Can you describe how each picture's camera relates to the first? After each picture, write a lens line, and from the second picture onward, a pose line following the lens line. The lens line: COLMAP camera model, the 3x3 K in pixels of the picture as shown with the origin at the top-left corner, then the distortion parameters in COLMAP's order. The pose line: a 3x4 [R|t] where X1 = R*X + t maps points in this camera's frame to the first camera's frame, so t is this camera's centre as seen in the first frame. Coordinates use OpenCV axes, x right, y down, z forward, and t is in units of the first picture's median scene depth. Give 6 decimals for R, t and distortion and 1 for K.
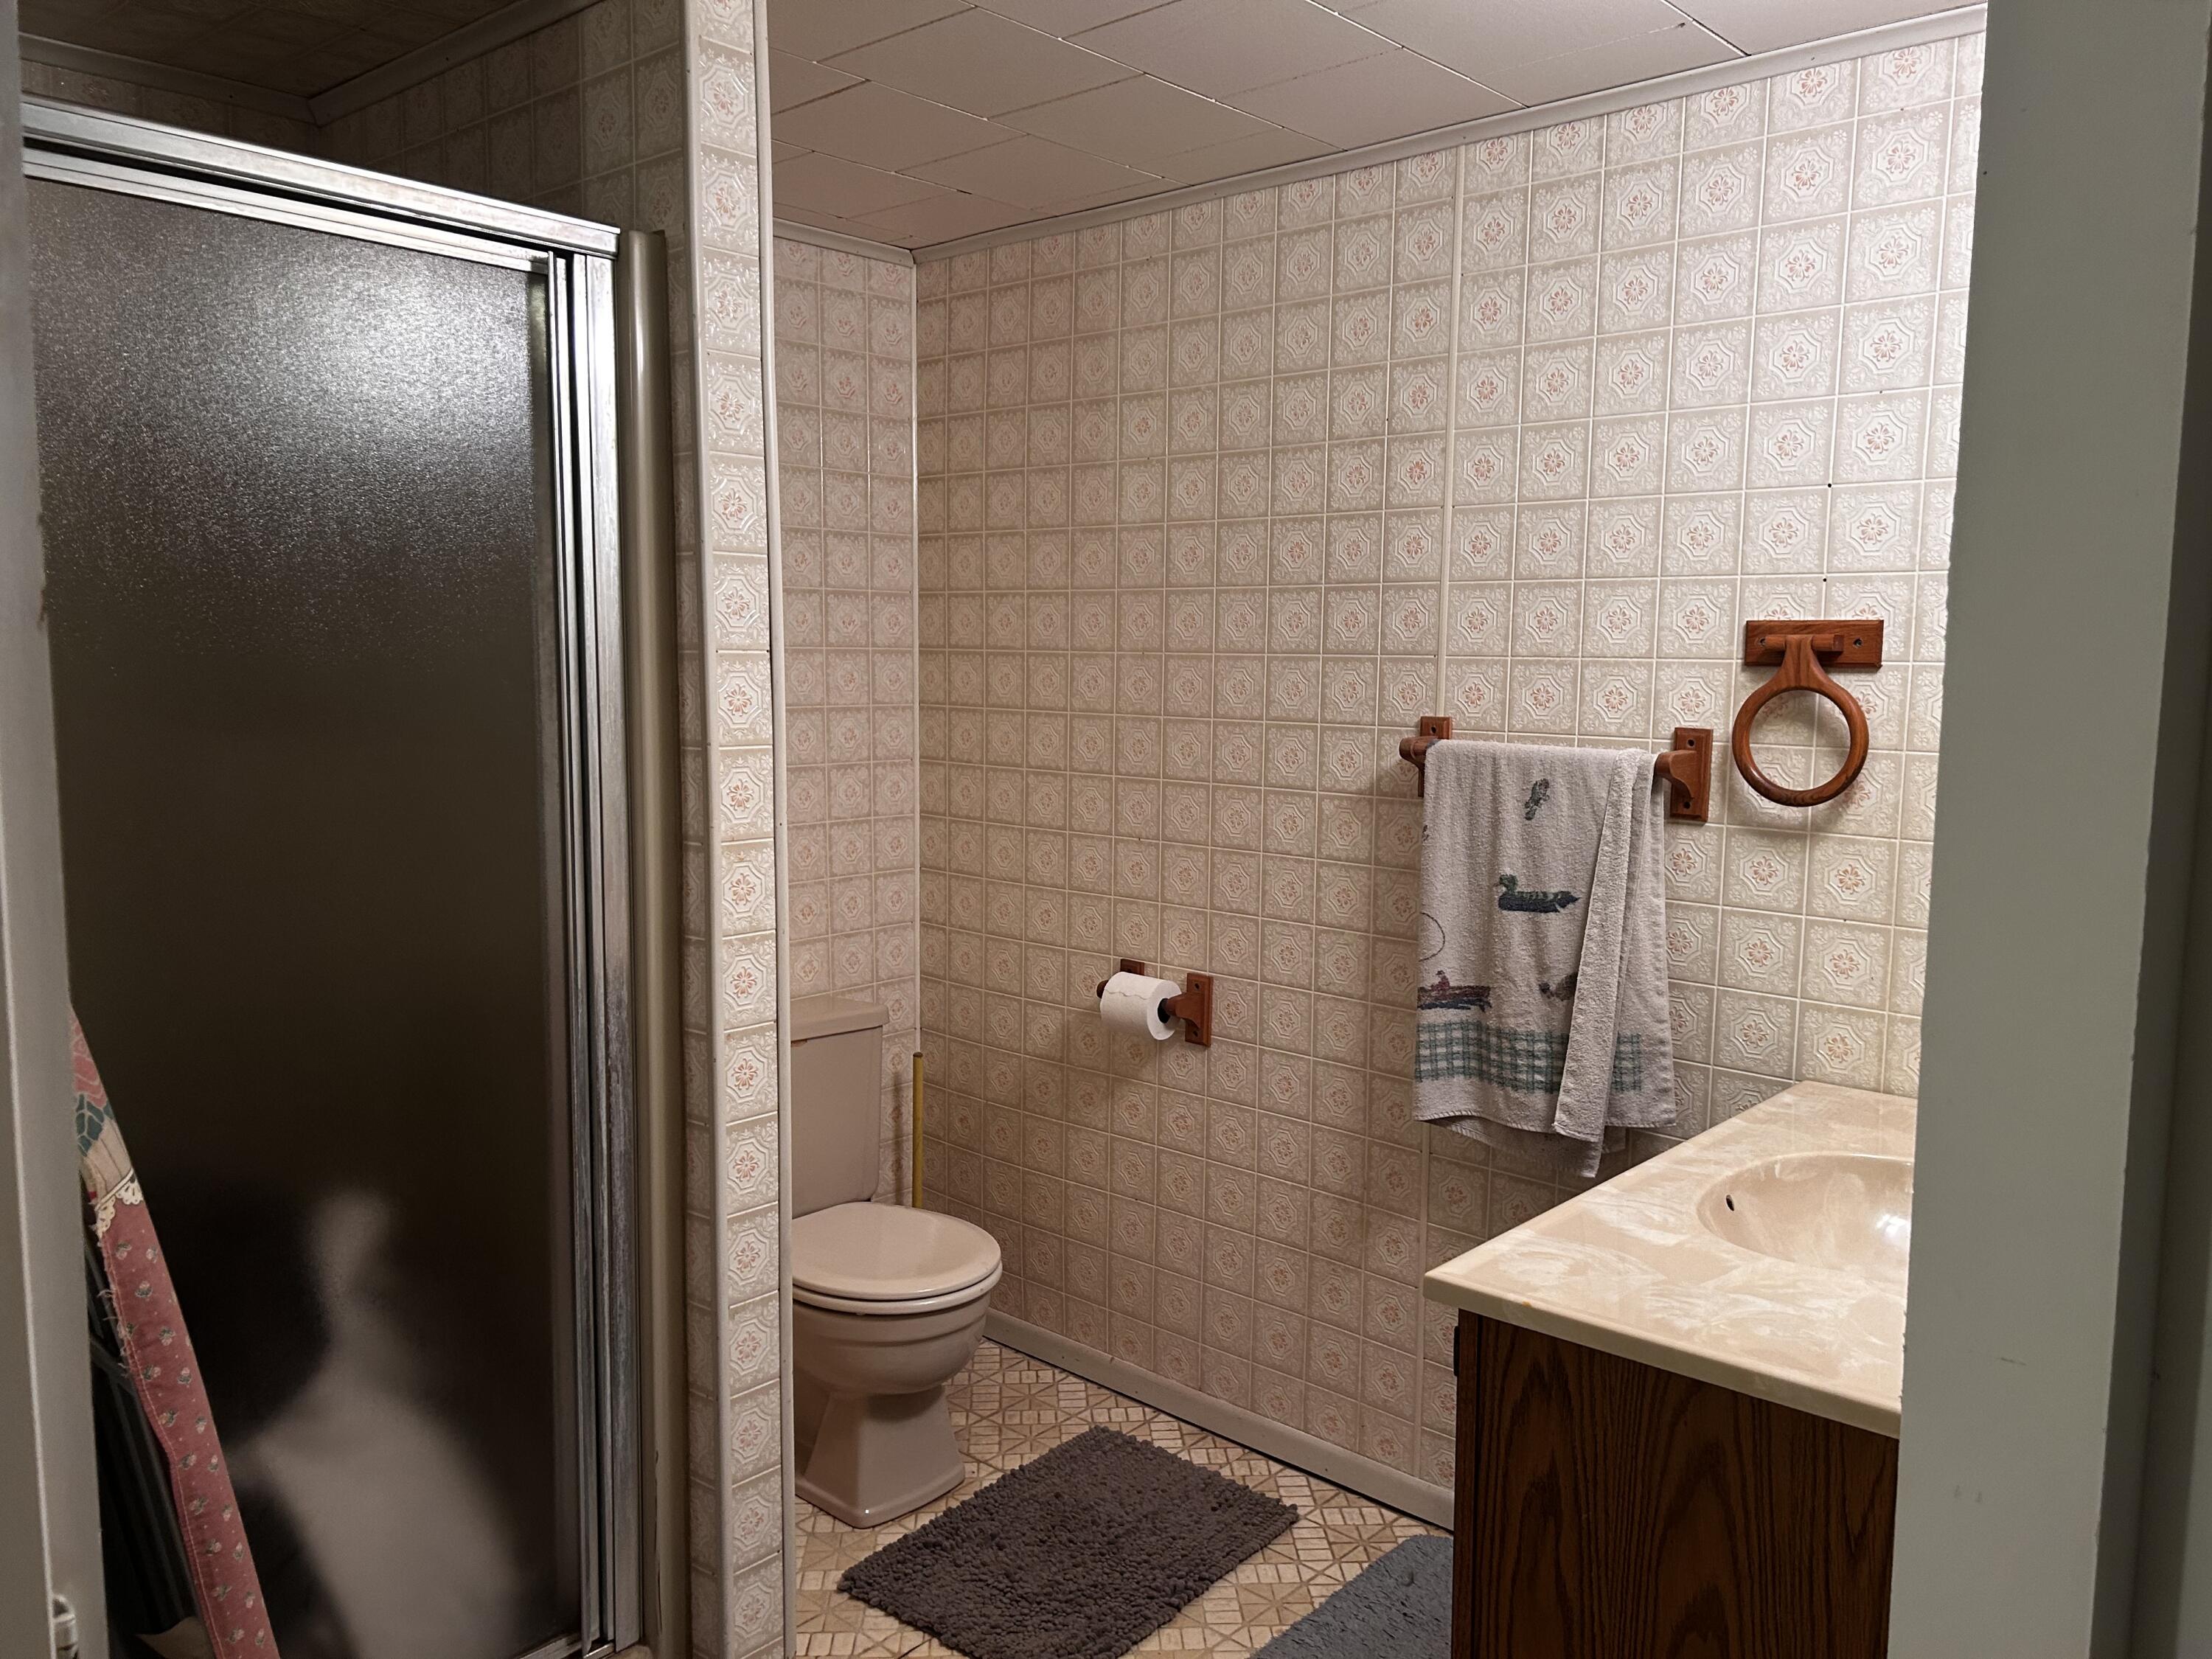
lens RADIAL K [[1539.7, 0, 1106.0], [0, 1539.7, 829.5], [0, 0, 1]] dist [0.113981, -0.229167]
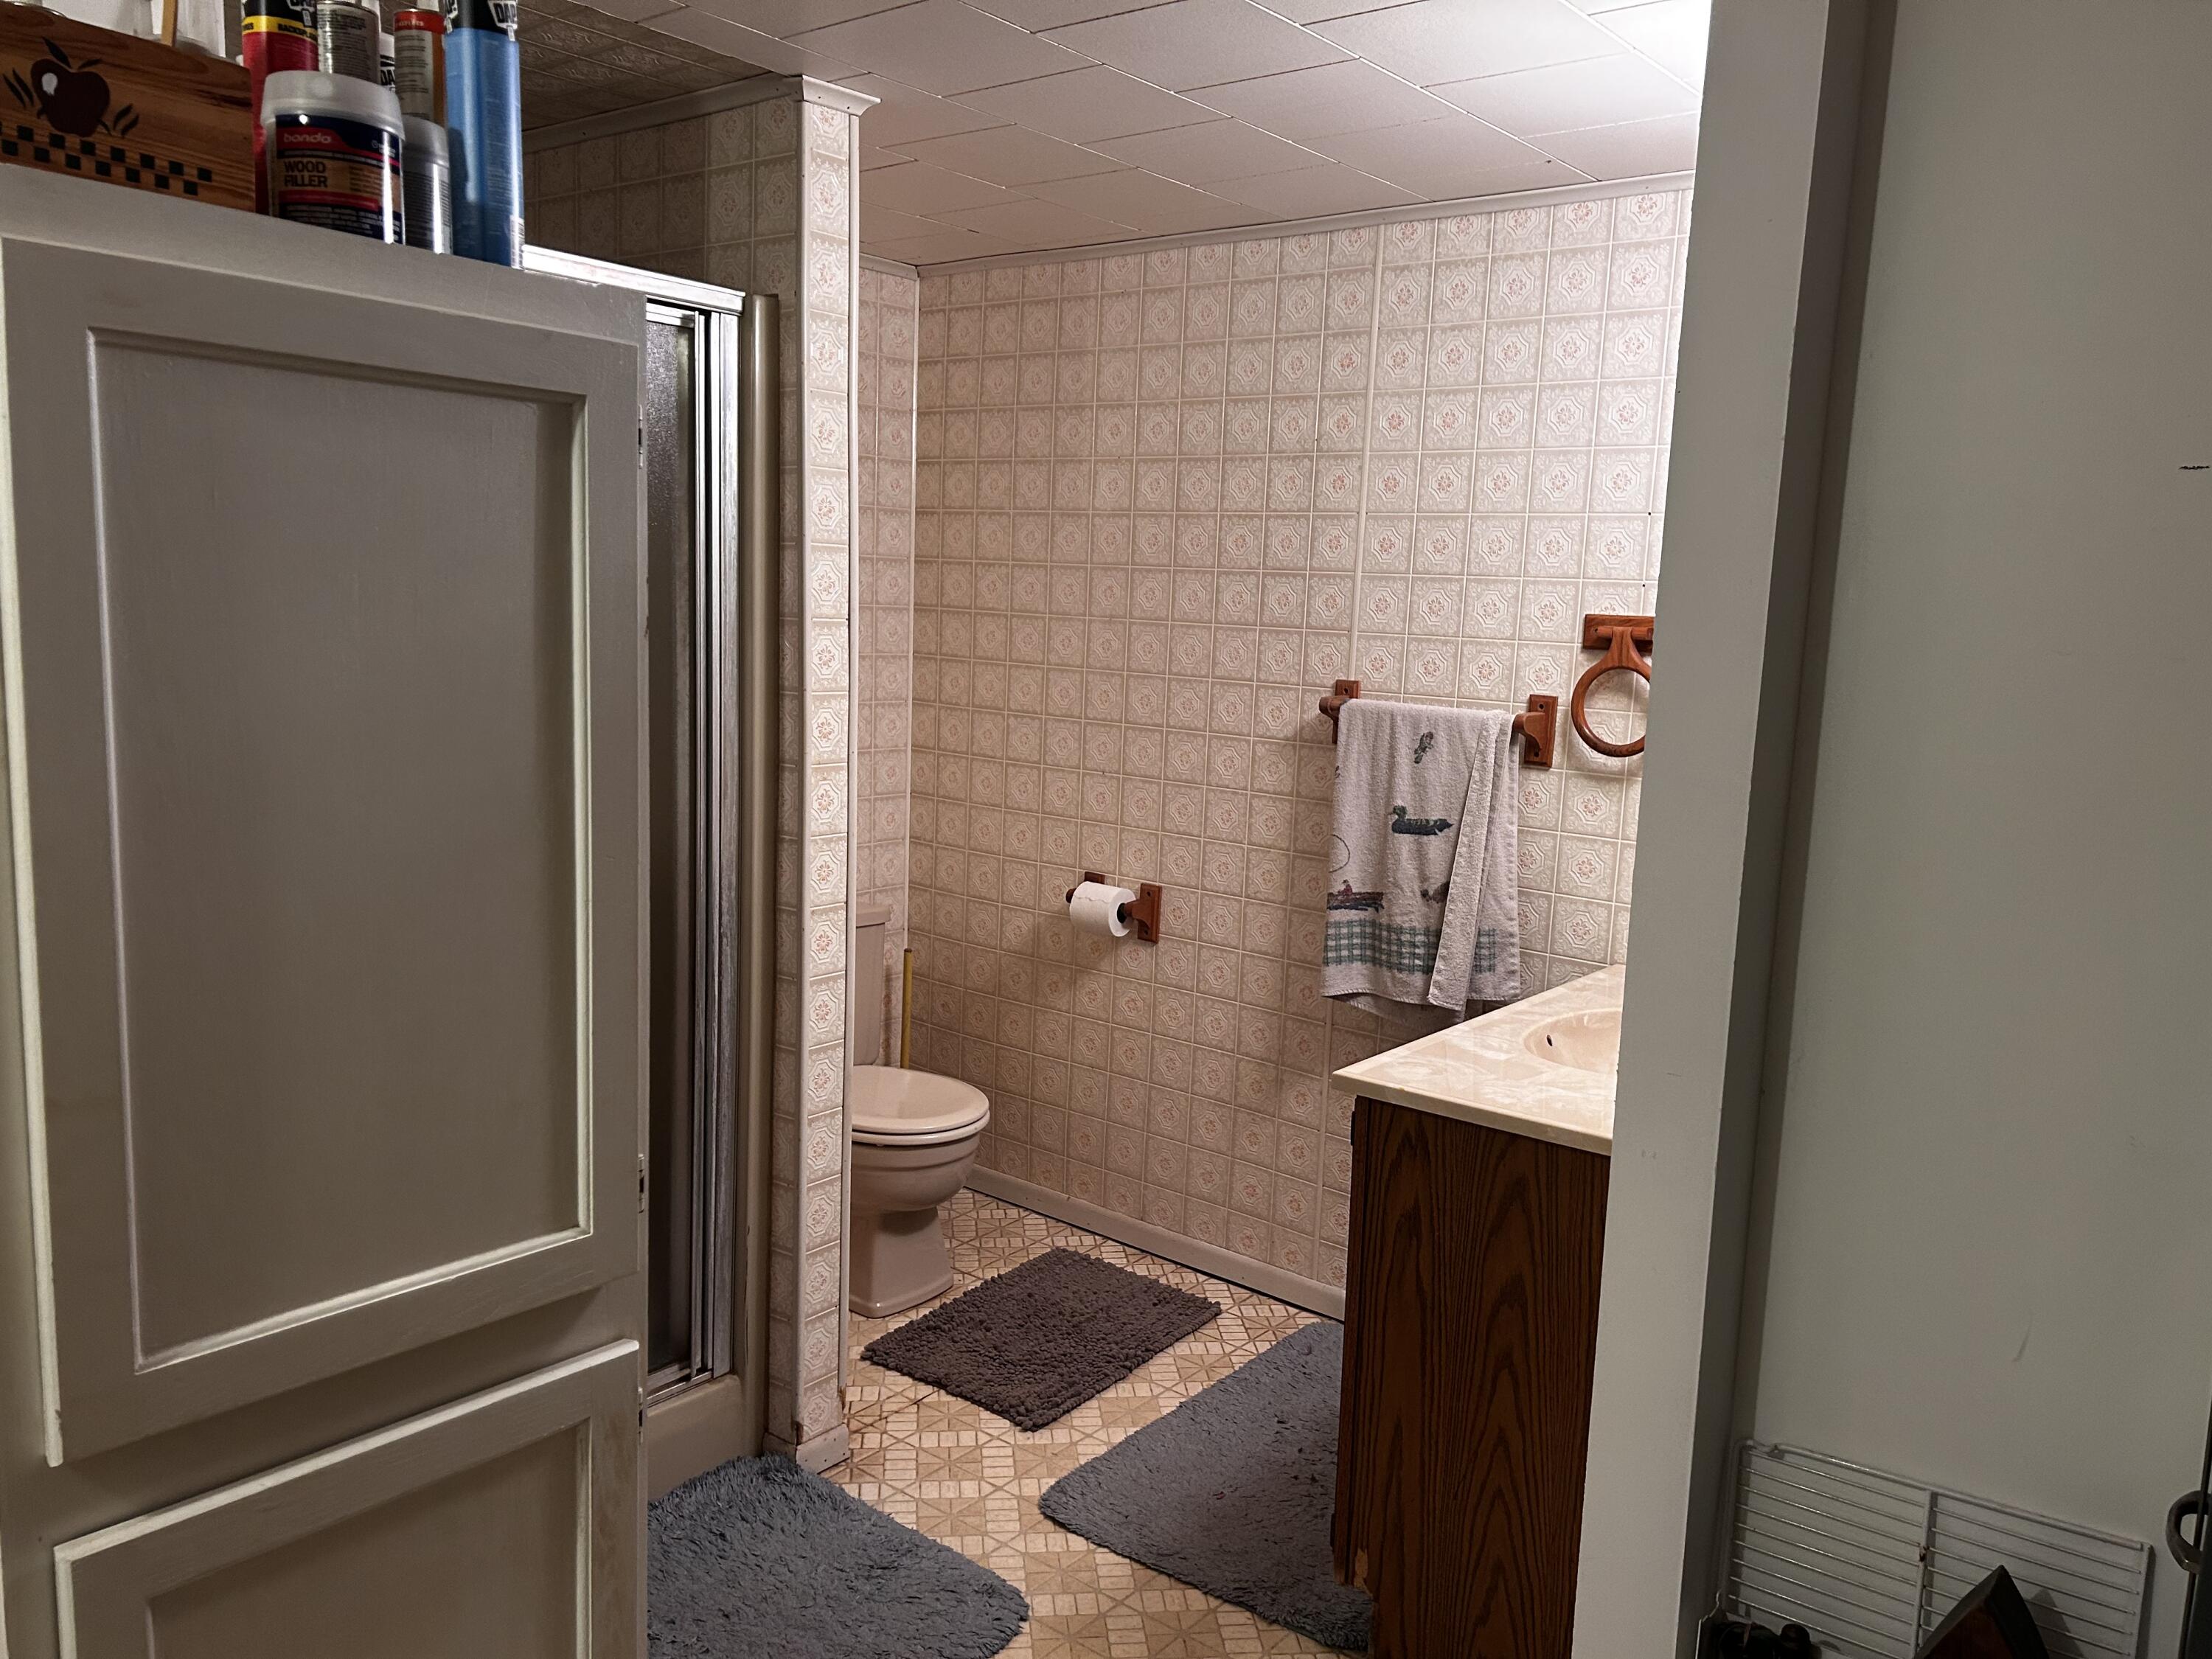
lens RADIAL K [[1539.7, 0, 1106.0], [0, 1539.7, 829.5], [0, 0, 1]] dist [0.113981, -0.229167]
pose [[0.997779, 0.020681, 0.063312, -0.060771], [-0.023102, 0.999020, 0.037758, 0.005788], [-0.062469, -0.039137, 0.997279, -0.247770]]
